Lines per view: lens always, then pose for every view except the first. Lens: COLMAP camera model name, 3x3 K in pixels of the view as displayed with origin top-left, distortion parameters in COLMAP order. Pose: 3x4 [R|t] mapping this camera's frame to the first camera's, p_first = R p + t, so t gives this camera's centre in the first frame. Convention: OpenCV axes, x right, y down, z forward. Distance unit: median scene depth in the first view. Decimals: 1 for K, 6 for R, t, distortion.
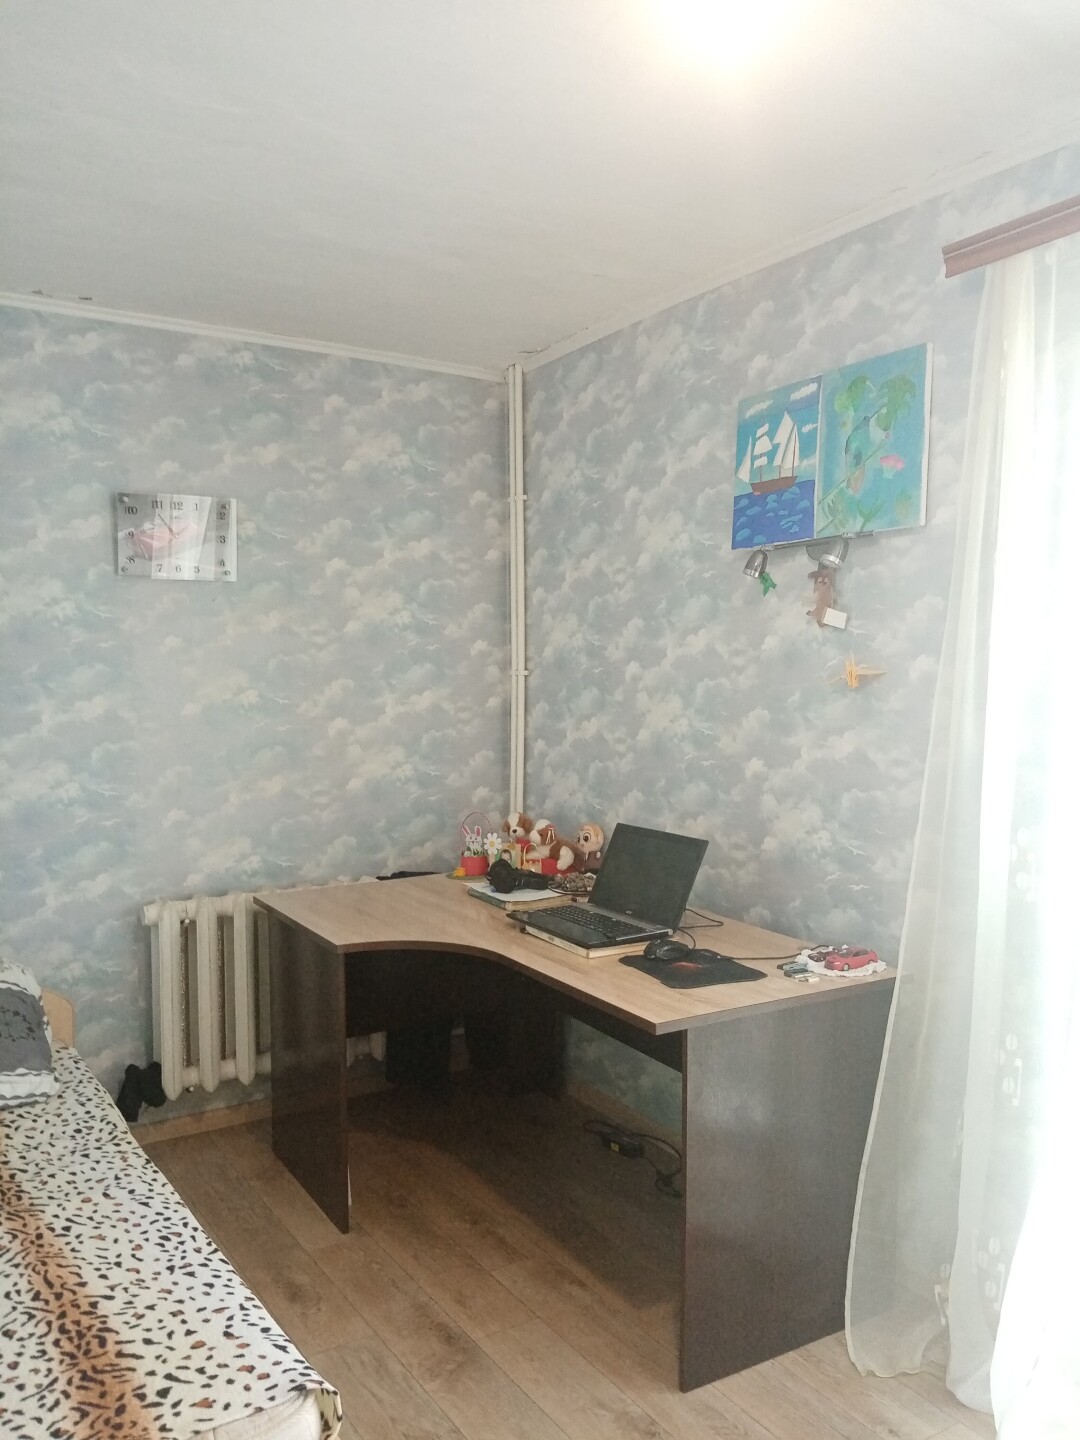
lens RADIAL K [[1120.3, 0, 507.3], [0, 1120.3, 740.8], [0, 0, 1]] dist [0.043854, -0.121802]
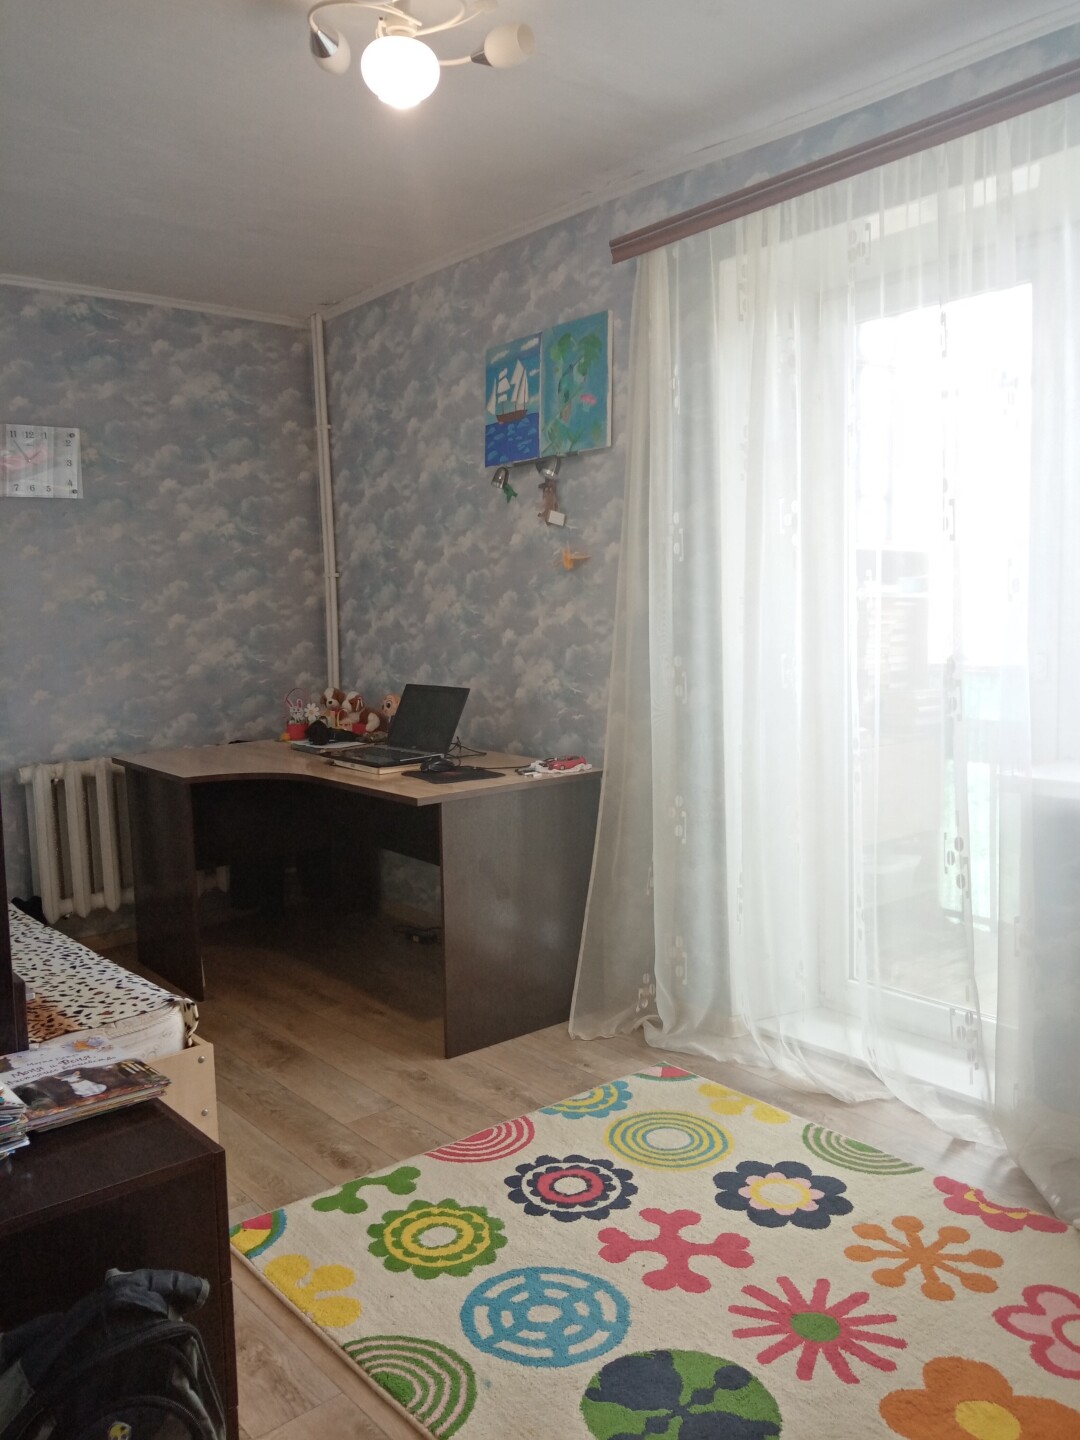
lens RADIAL K [[1194.1, 0, 540.3], [0, 1194.1, 749.9], [0, 0, 1]] dist [0.080441, -0.273051]
pose [[0.989488, -0.040288, 0.138887, 0.053725], [0.033666, 0.998196, 0.049705, 0.080610], [-0.140639, -0.044507, 0.989060, -0.355235]]
